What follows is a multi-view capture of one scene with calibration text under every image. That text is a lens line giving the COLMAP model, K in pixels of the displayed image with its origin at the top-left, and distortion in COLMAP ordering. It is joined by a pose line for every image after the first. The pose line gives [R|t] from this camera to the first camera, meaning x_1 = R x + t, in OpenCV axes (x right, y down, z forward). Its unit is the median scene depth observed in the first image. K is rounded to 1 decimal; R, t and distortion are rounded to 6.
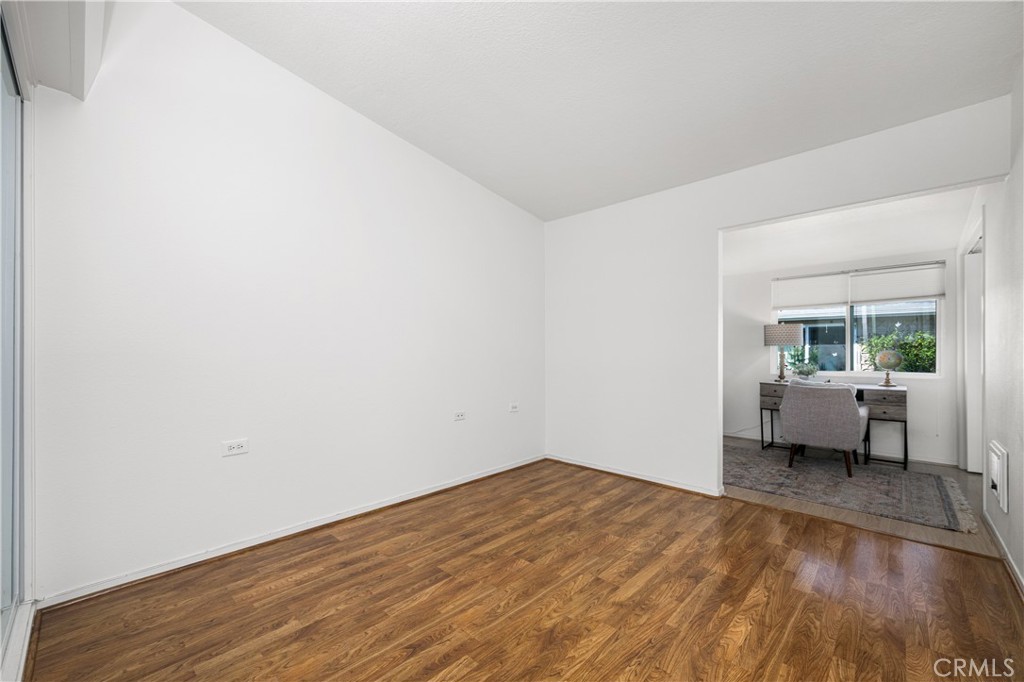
lens RADIAL K [[414.4, 0, 517.7], [0, 414.4, 349.6], [0, 0, 1]] dist [-0.002217, 0.000192]
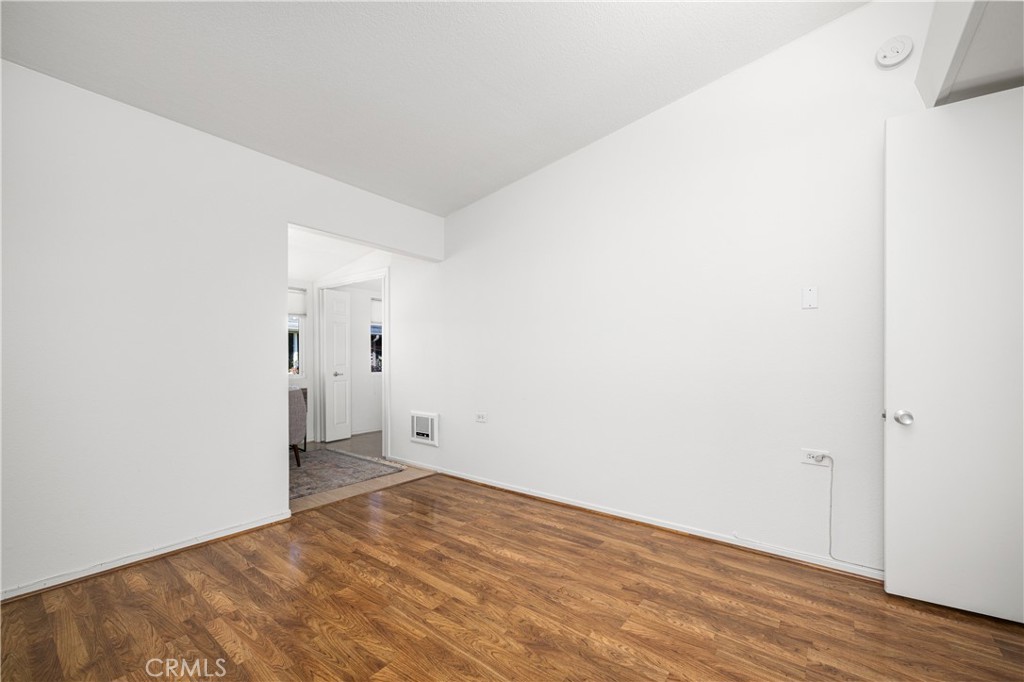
lens RADIAL K [[414.4, 0, 518.2], [0, 414.4, 344.3], [0, 0, 1]] dist [-0.002217, 0.000192]
pose [[-0.100104, 0.032052, 0.994461, -0.559558], [-0.005711, 0.999446, -0.032787, 0.004450], [-0.994961, -0.008961, -0.099865, 0.697267]]
